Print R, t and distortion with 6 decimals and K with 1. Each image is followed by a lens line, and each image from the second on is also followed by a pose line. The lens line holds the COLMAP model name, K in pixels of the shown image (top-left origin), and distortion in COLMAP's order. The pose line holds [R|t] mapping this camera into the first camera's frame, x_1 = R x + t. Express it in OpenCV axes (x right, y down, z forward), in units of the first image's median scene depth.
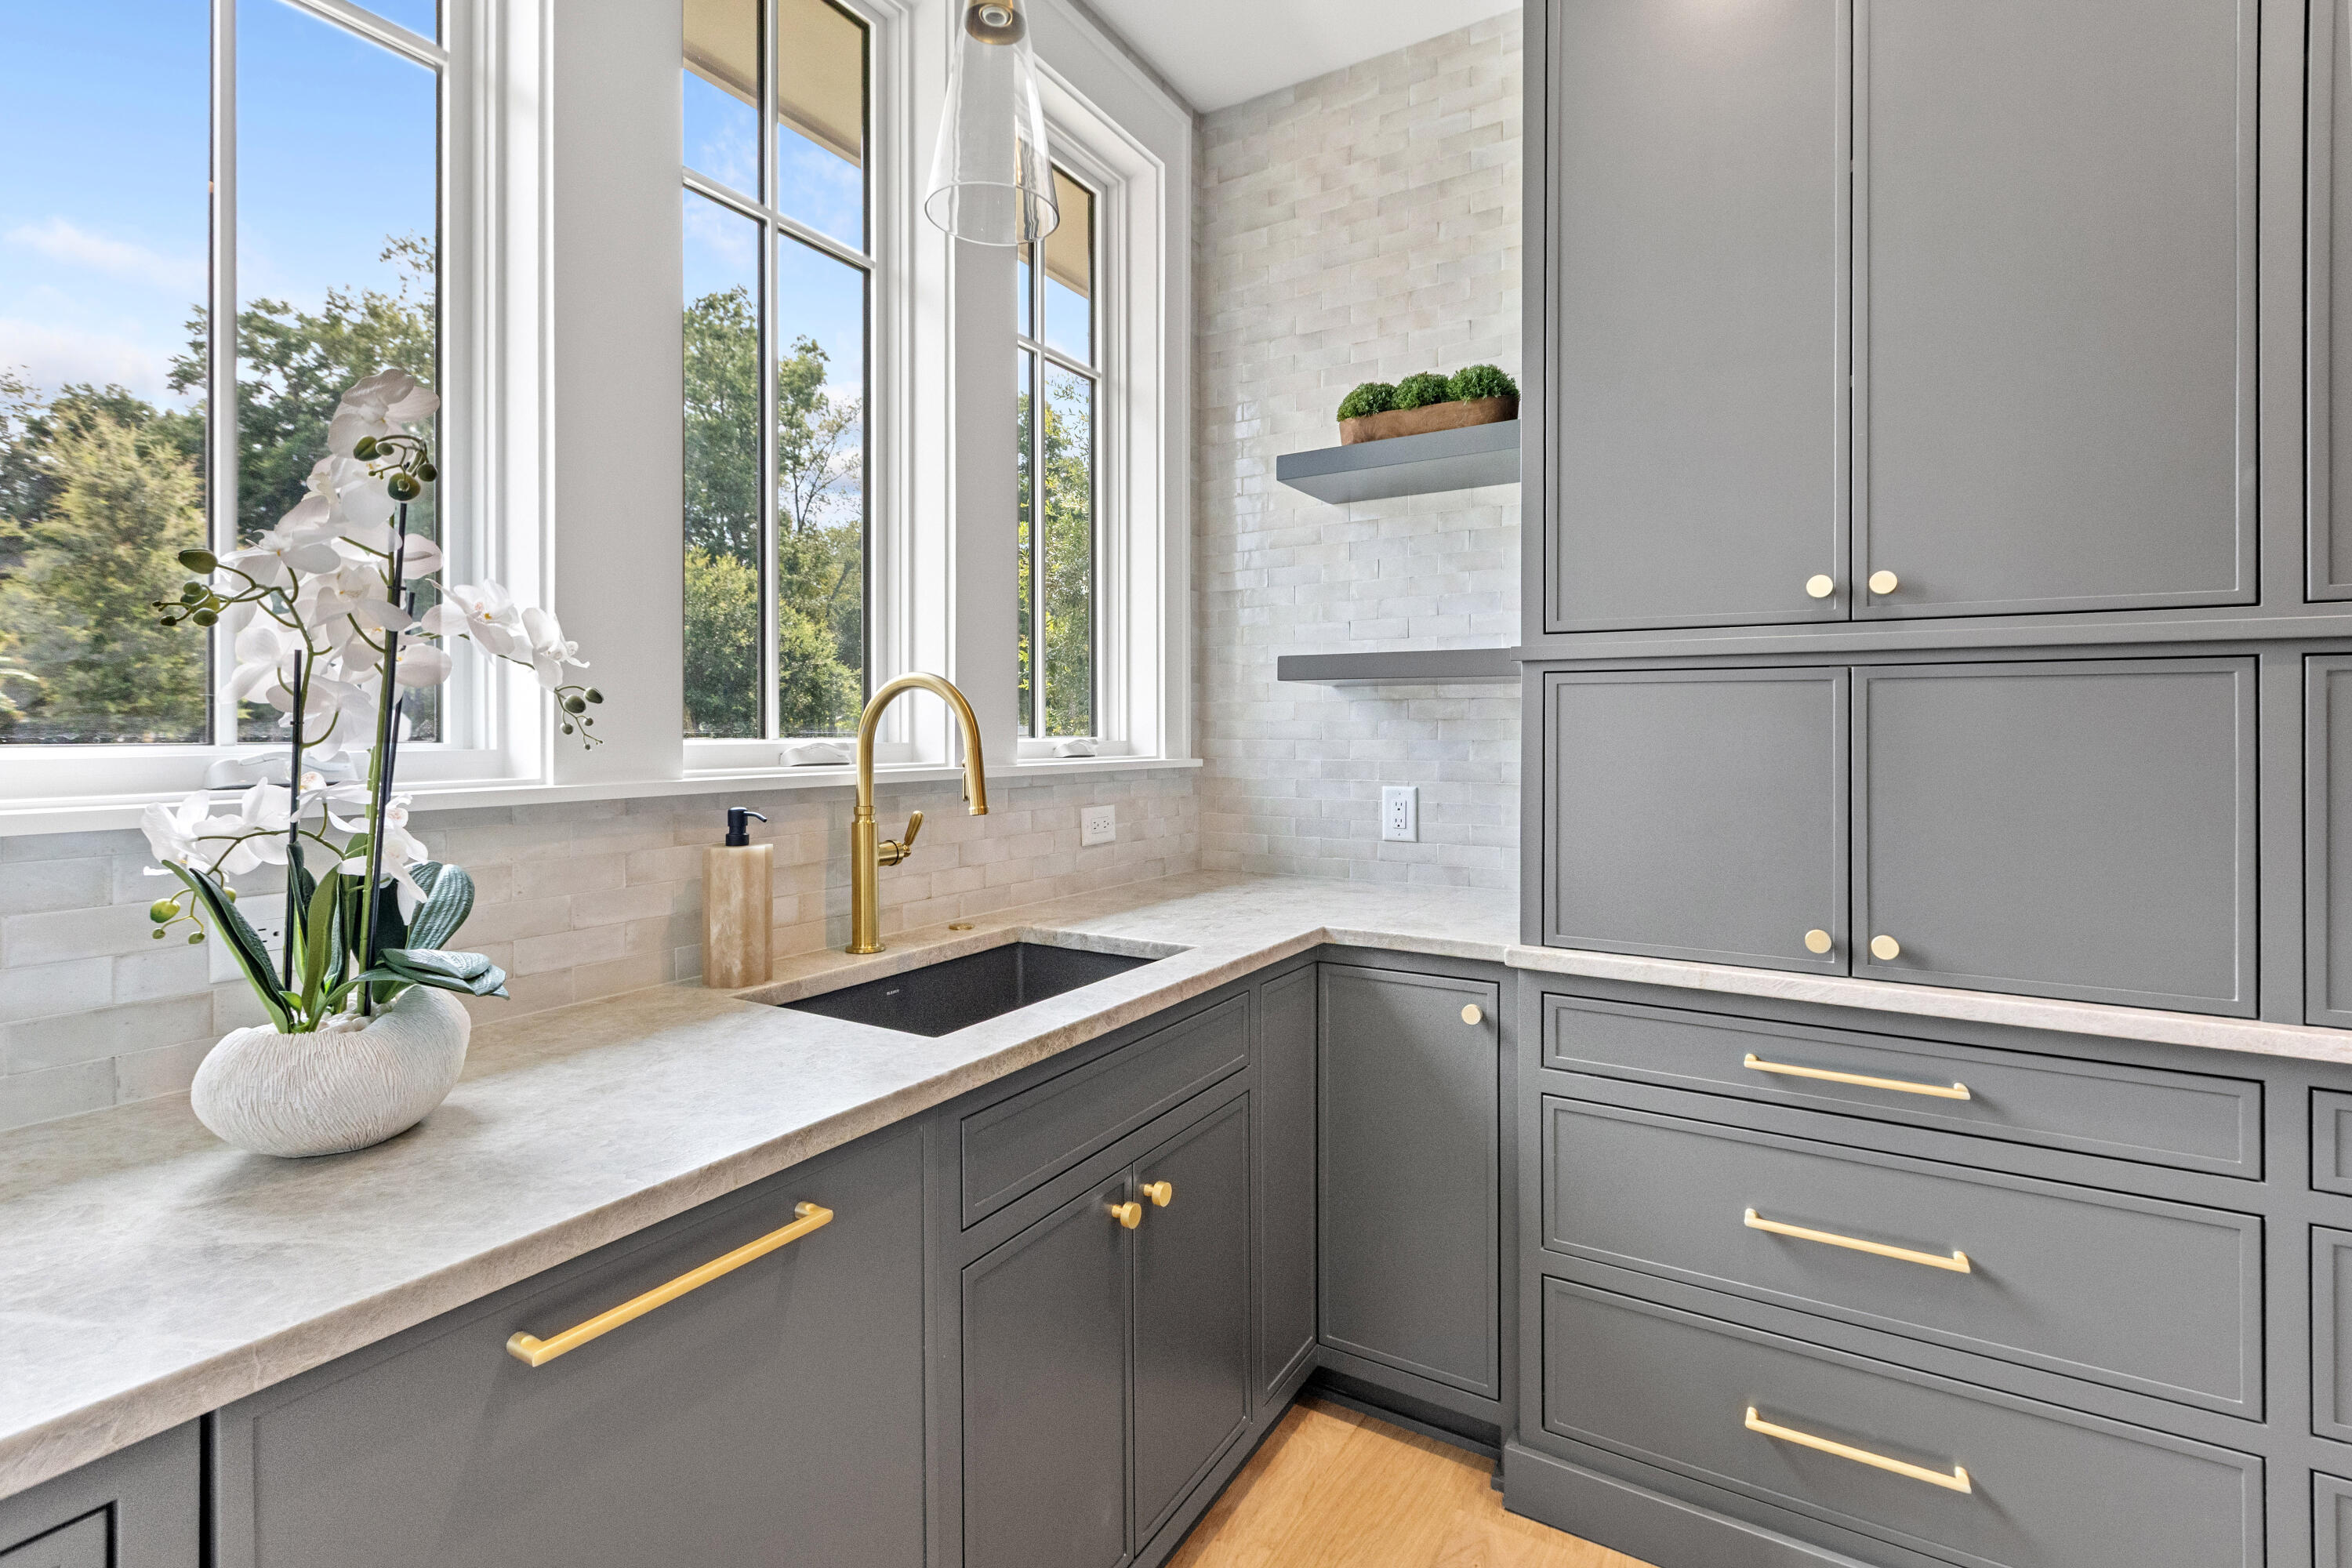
lens RADIAL K [[1071.5, 0, 1182.0], [0, 1071.5, 717.1], [0, 0, 1]] dist [0.001828, 0.000806]
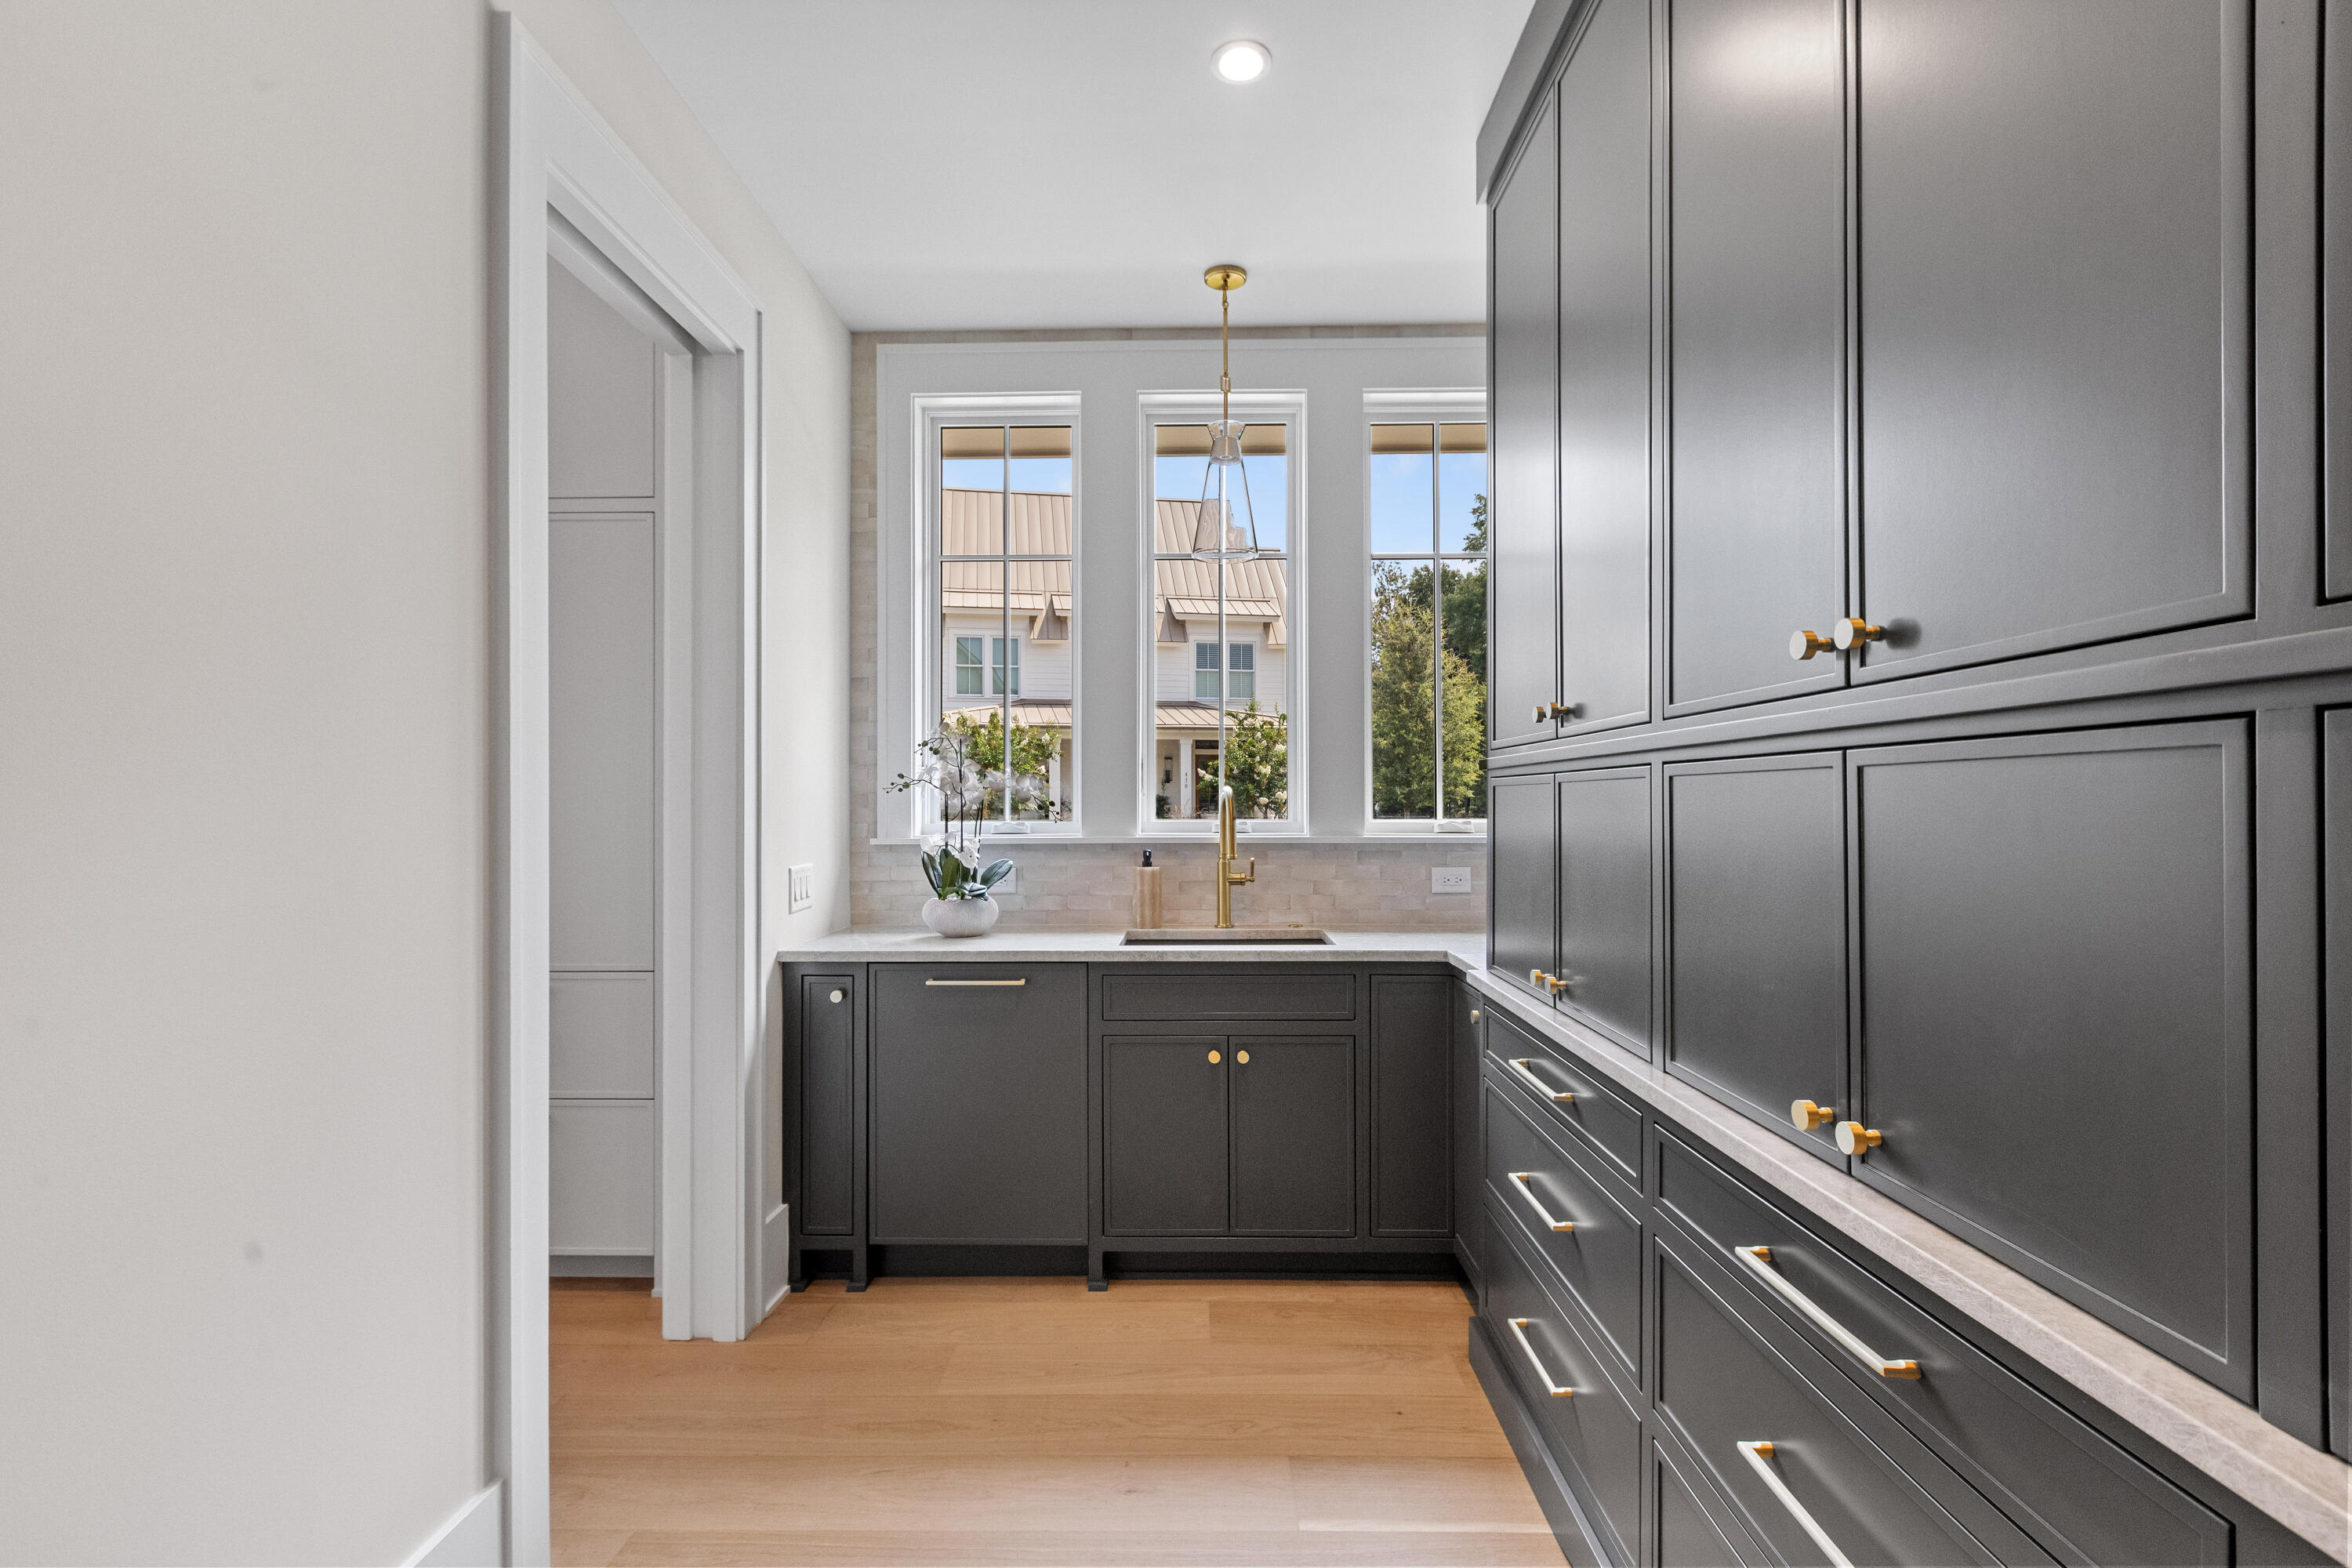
lens RADIAL K [[1071.5, 0, 1190.9], [0, 1071.5, 788.2], [0, 0, 1]] dist [0.001828, 0.000806]
pose [[0.499797, -0.015083, -0.866011, 6.038697], [0.013525, 0.999862, -0.009608, -0.084300], [0.866037, -0.006911, 0.499932, -0.164916]]
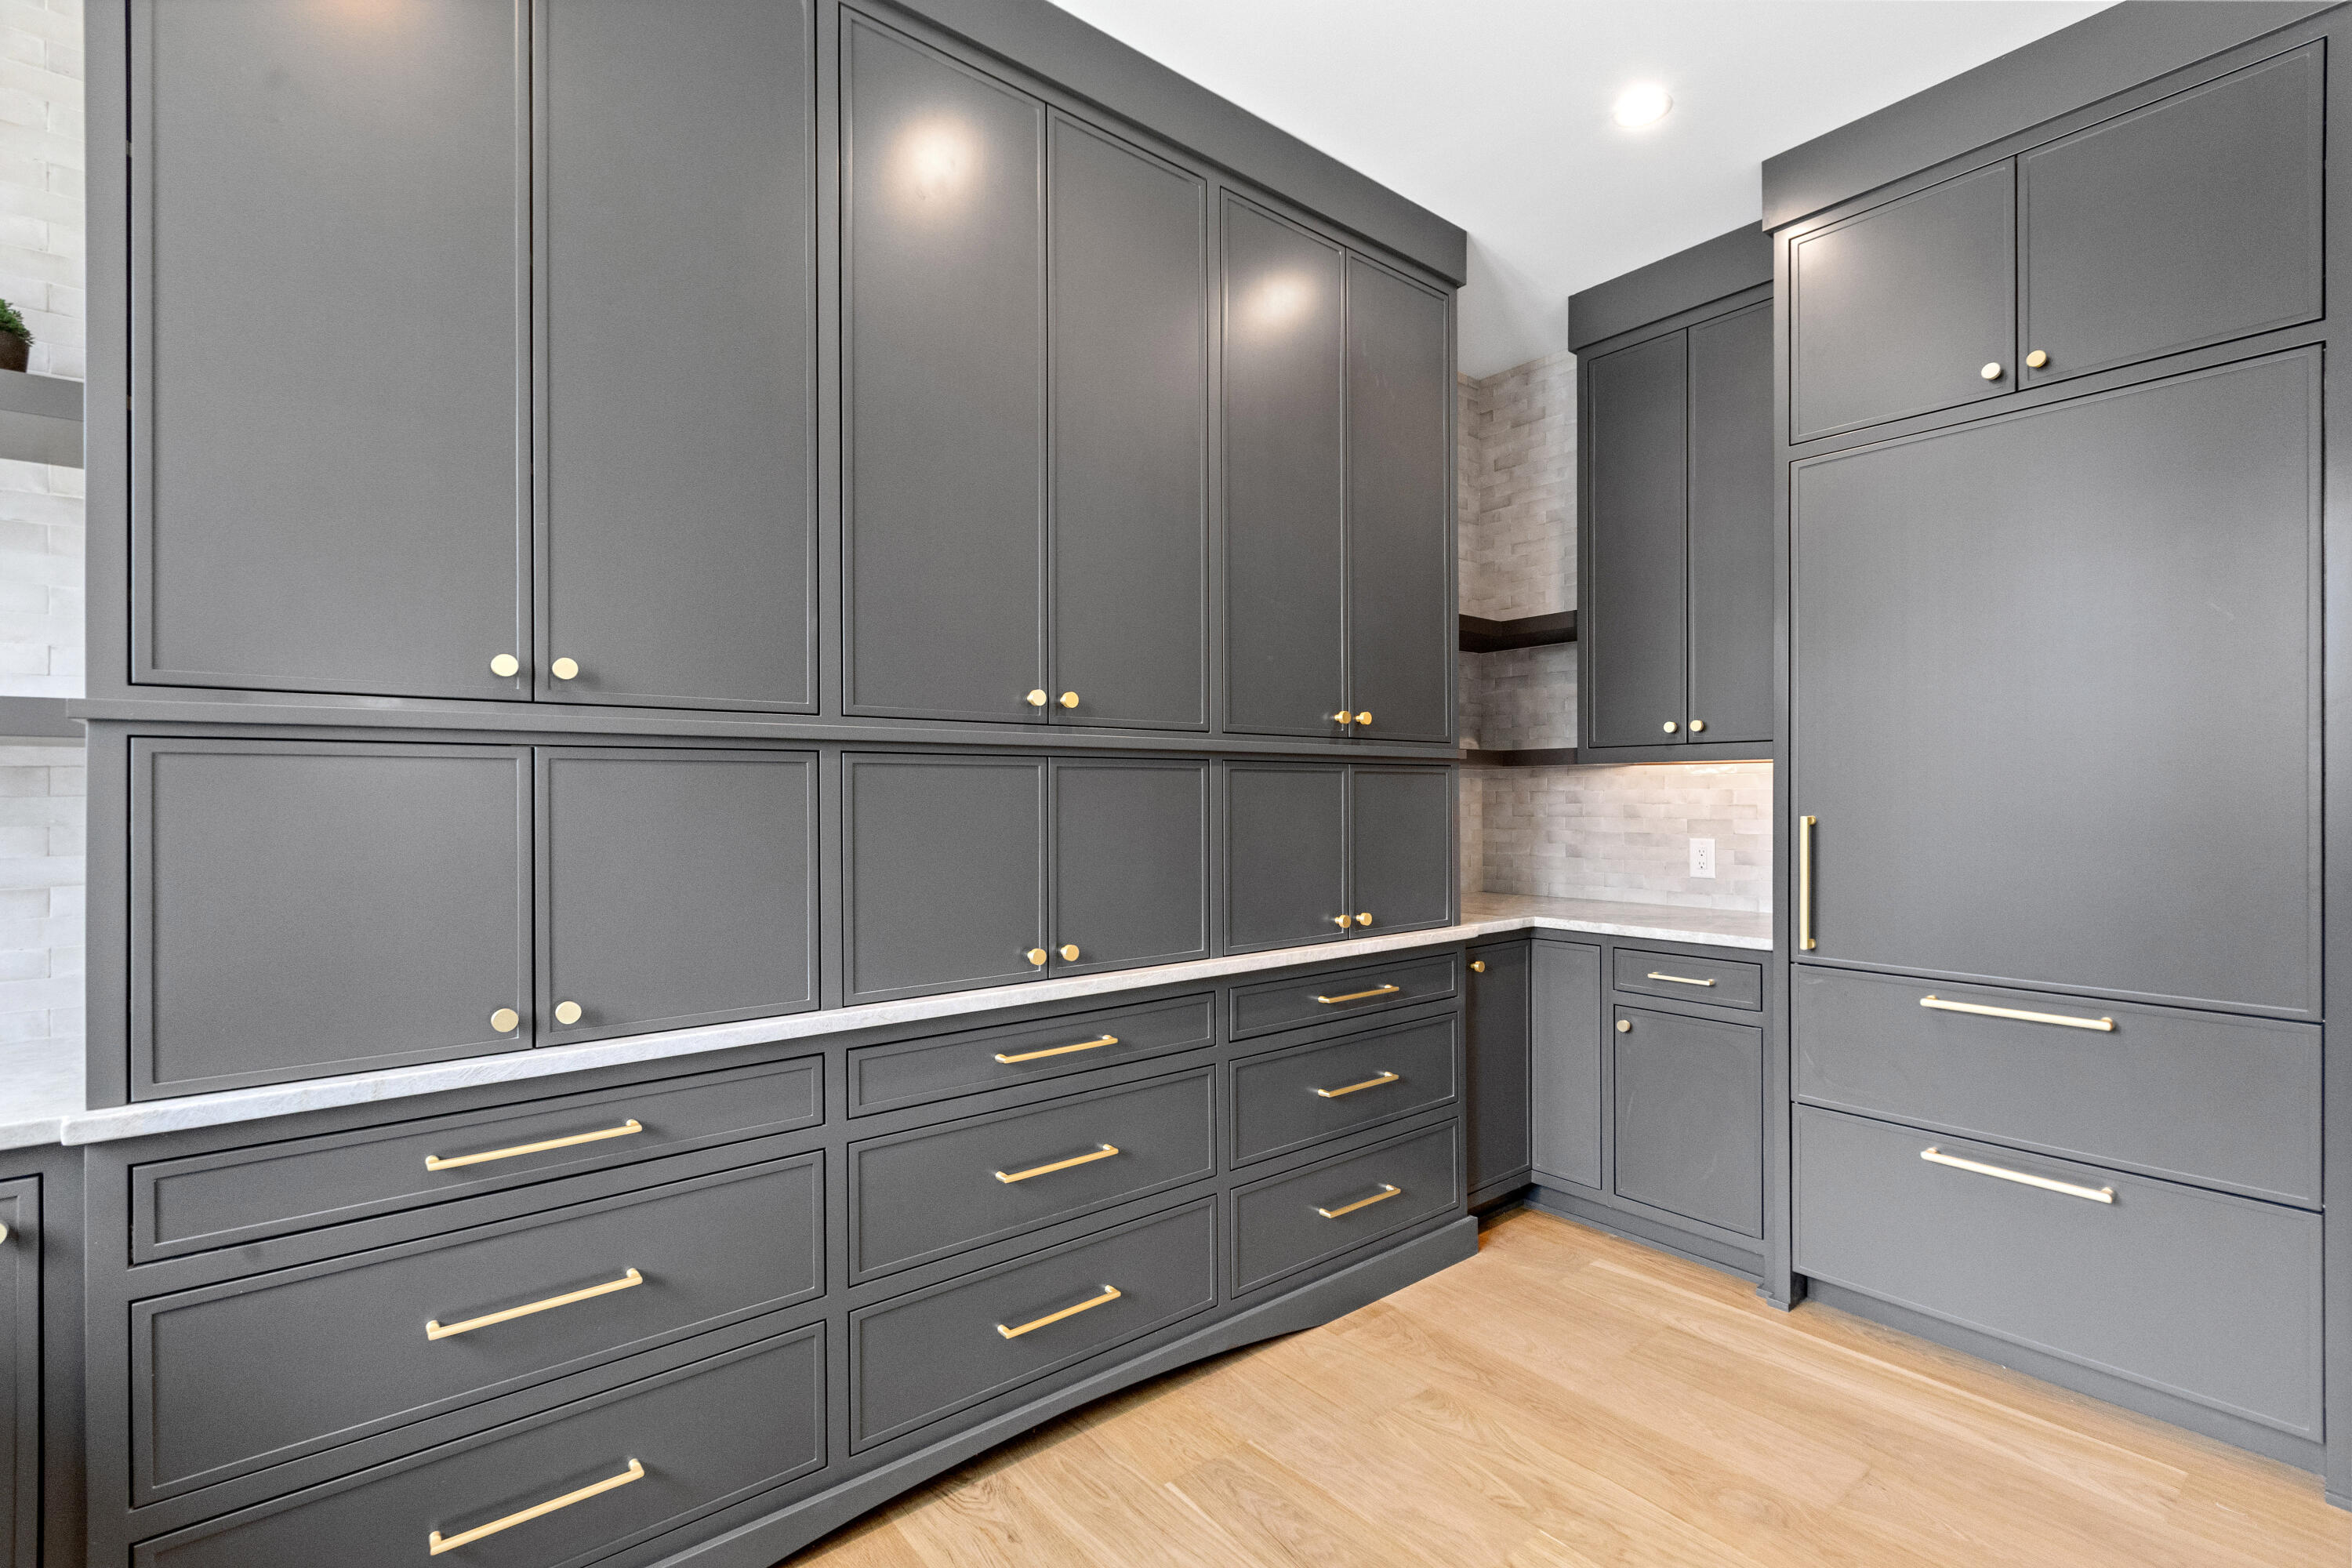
lens RADIAL K [[1071.5, 0, 1165.5], [0, 1071.5, 793.5], [0, 0, 1]] dist [0.001828, 0.000806]
pose [[0.344808, -0.000236, 0.938673, -0.128442], [0.002249, 0.999997, -0.000575, -0.000132], [-0.938670, 0.002310, 0.344808, 0.074928]]
